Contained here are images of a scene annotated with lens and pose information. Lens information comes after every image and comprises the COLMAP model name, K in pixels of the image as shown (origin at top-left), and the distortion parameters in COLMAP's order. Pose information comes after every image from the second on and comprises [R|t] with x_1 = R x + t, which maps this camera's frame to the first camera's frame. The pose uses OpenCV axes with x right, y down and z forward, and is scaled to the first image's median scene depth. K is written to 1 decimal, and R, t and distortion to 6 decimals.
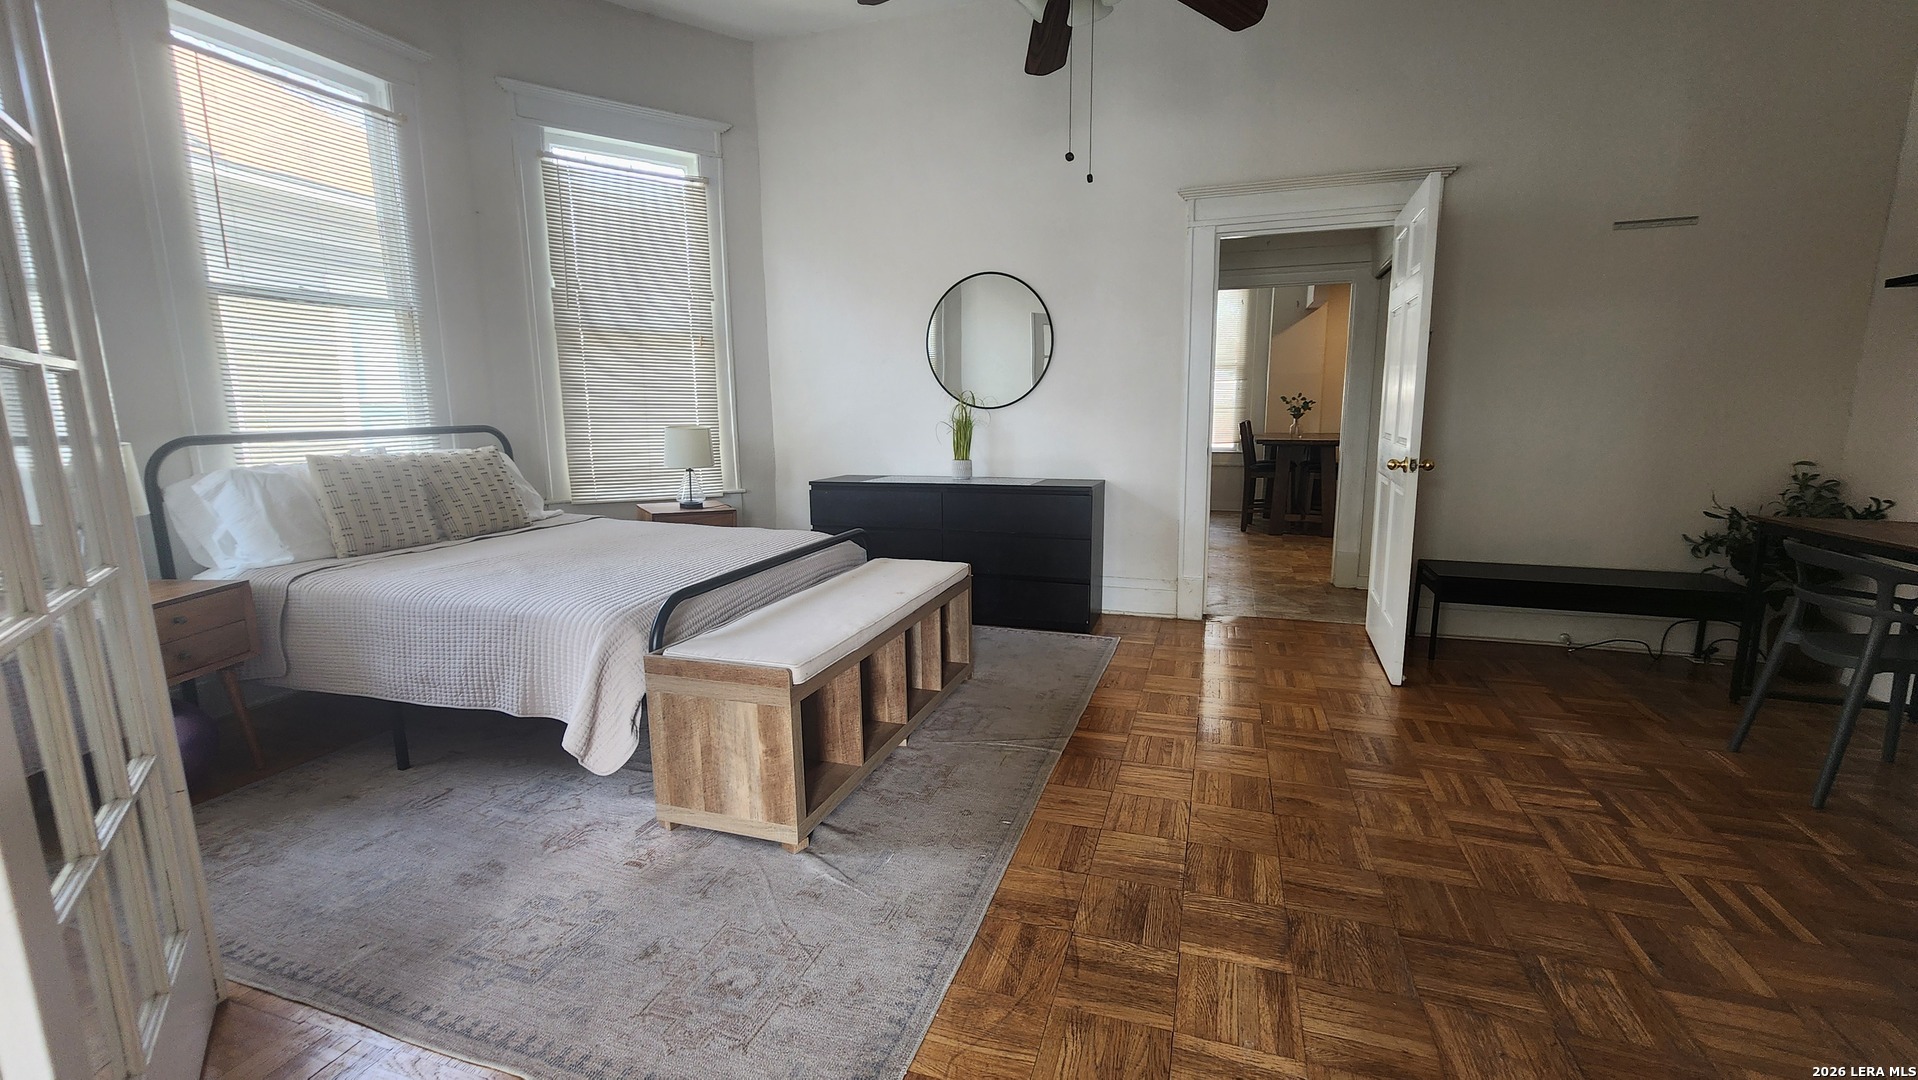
lens RADIAL K [[779.2, 0, 970.8], [0, 779.2, 545.1], [0, 0, 1]] dist [0.000189, 0.000094]
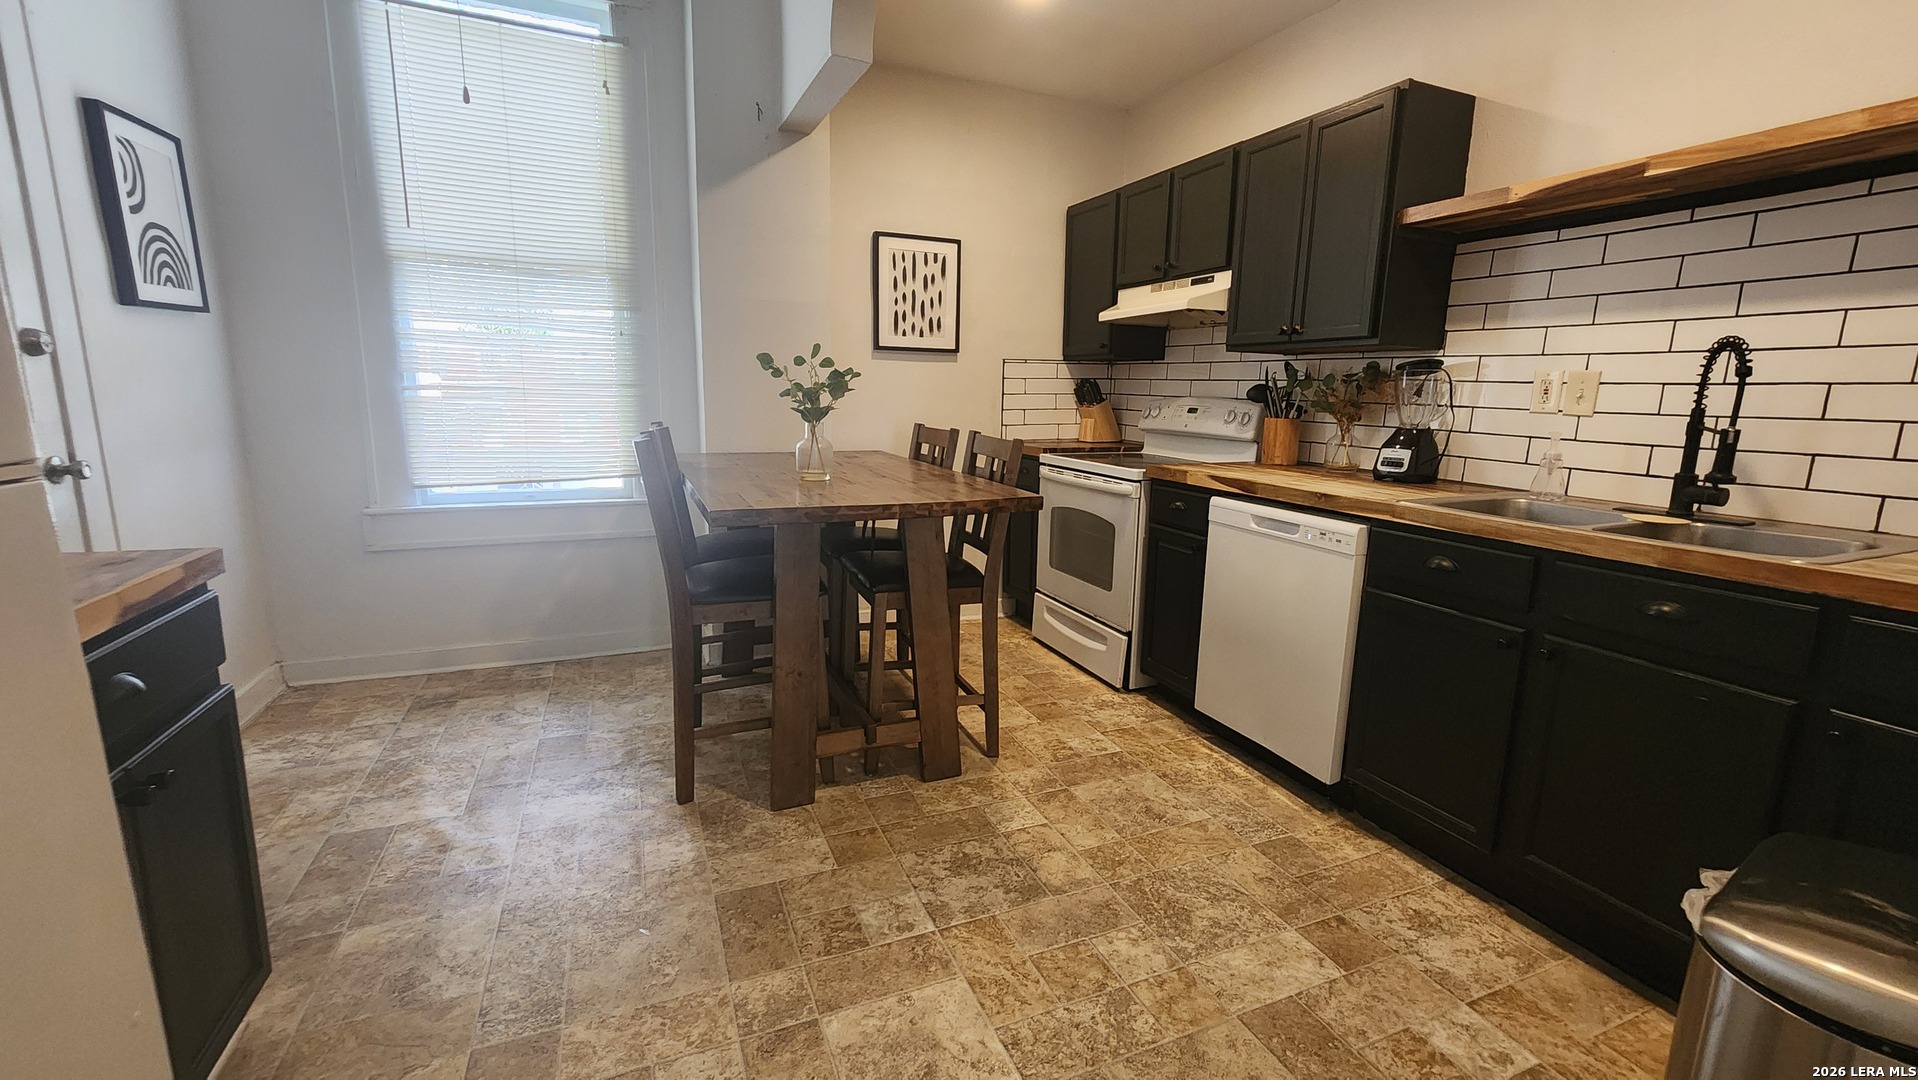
lens RADIAL K [[779.2, 0, 963.3], [0, 779.2, 534.9], [0, 0, 1]] dist [0.000189, 0.000094]
pose [[0.747284, -0.099147, 0.657066, 0.247847], [0.086329, 0.994912, 0.051944, -0.127834], [-0.658873, 0.017907, 0.752041, 0.718268]]
